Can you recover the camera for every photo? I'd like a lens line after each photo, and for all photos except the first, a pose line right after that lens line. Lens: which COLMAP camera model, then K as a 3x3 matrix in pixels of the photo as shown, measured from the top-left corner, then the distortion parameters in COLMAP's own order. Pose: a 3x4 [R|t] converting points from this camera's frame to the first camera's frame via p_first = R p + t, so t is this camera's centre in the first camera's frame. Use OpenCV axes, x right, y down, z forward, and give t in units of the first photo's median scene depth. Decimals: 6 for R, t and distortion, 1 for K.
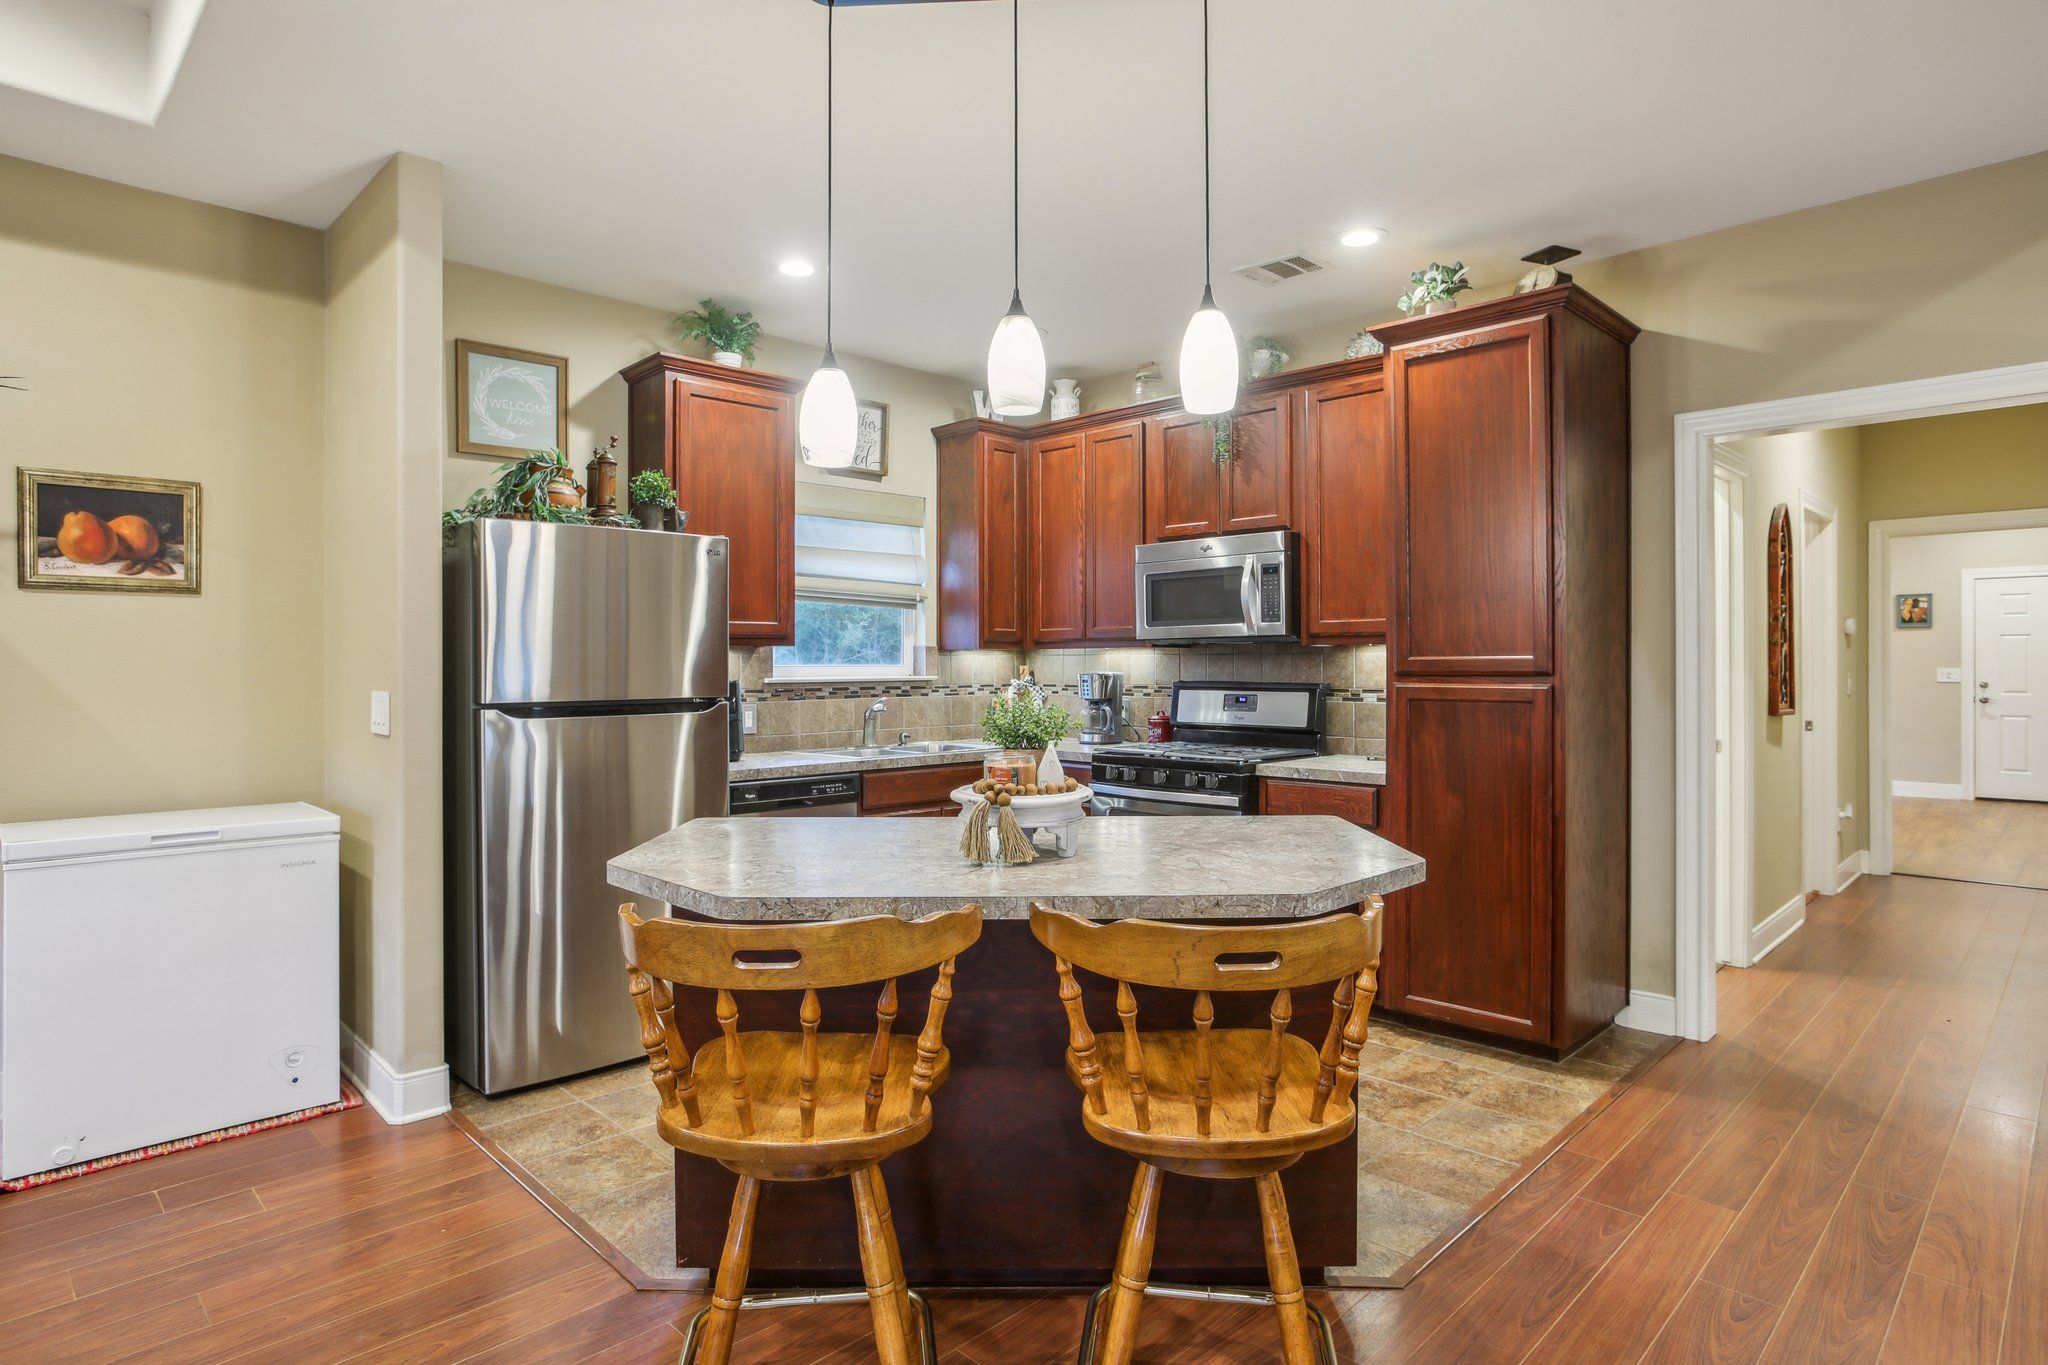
lens RADIAL K [[1113.6, 0, 1020.5], [0, 1113.6, 667.3], [0, 0, 1]] dist [-0.060189, 0.045883]
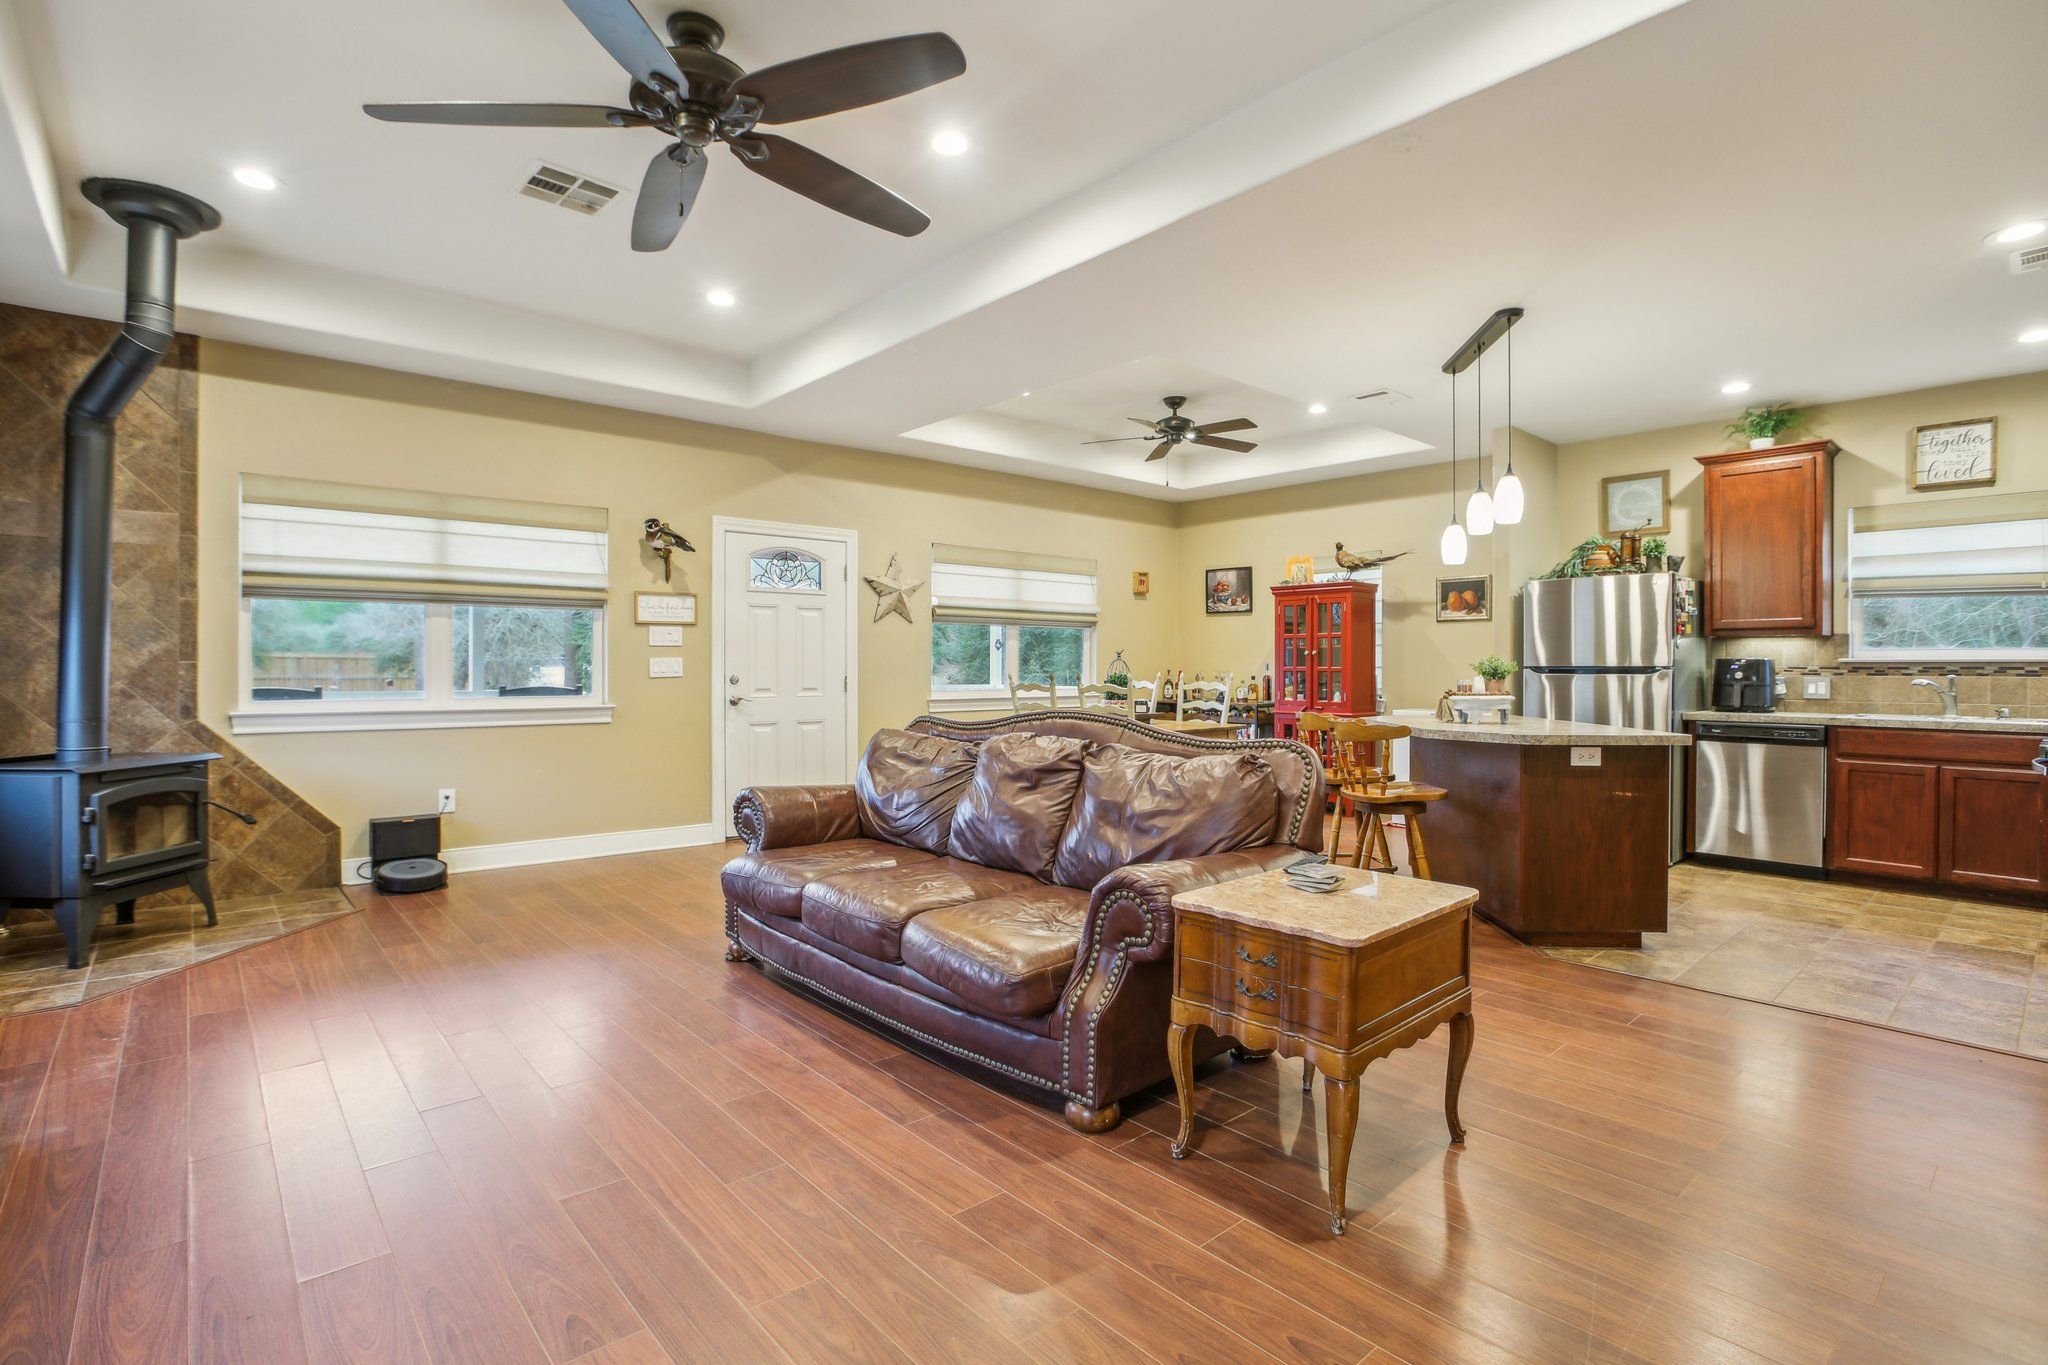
lens RADIAL K [[975.8, 0, 1017.1], [0, 975.8, 668.3], [0, 0, 1]] dist [-0.056412, 0.023979]
pose [[-0.064309, 0.005371, -0.997916, 1.082181], [-0.007811, 0.999952, 0.005886, 0.024769], [0.997899, 0.008173, -0.064264, 0.084194]]
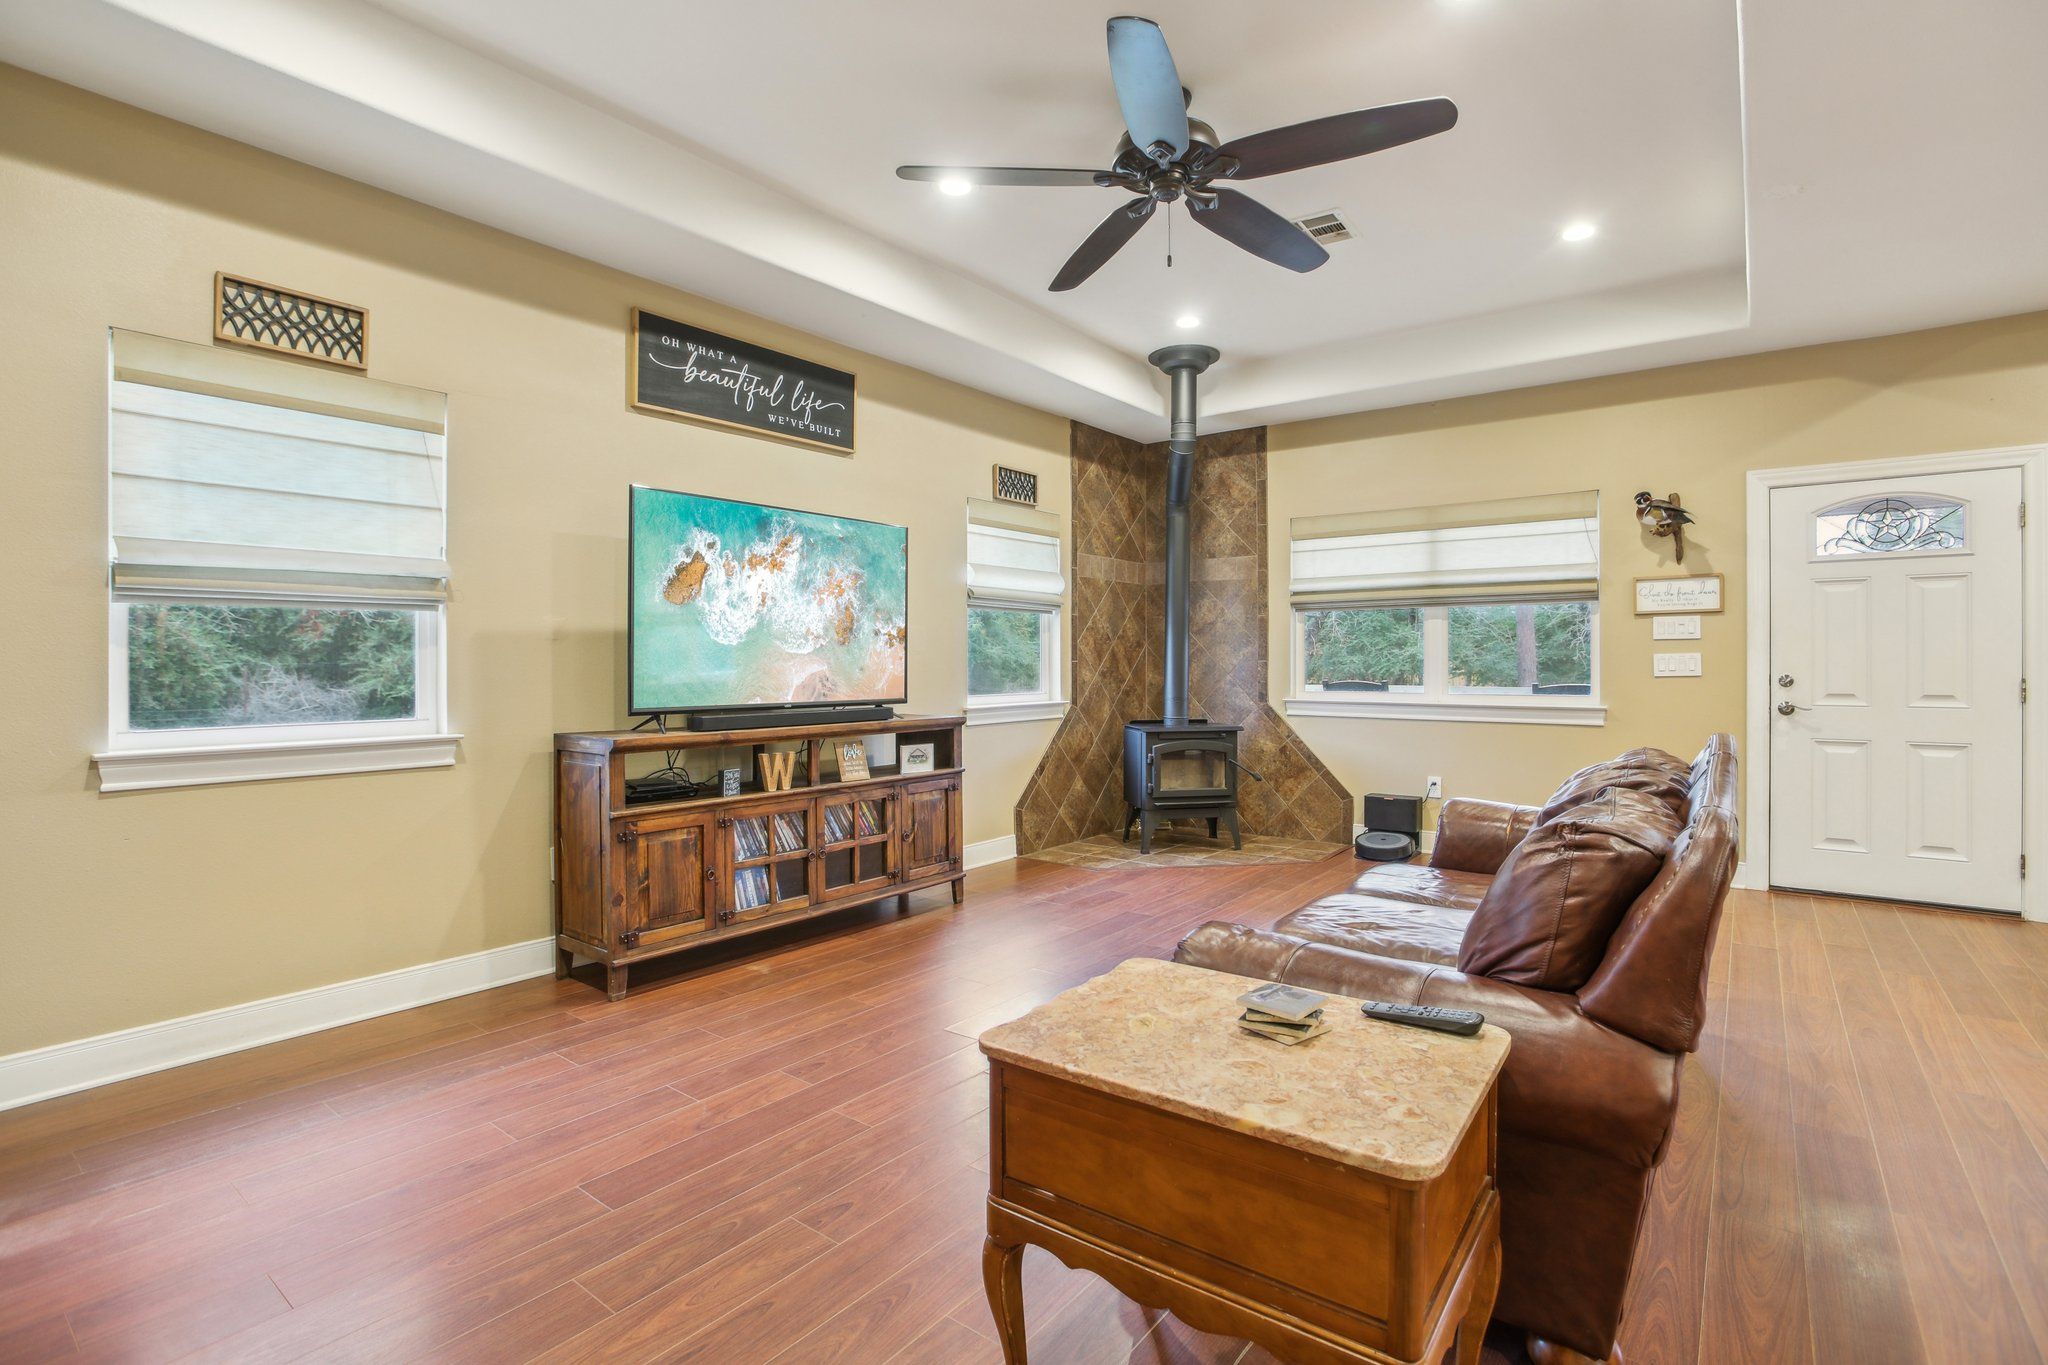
lens RADIAL K [[995.6, 0, 1020.1], [0, 995.6, 672.7], [0, 0, 1]] dist [-0.047468, 0.018806]
pose [[-0.991654, 0.005342, -0.128820, 0.668296], [0.003466, 0.999885, 0.014785, 0.025094], [0.128885, 0.014215, -0.991558, 0.560512]]
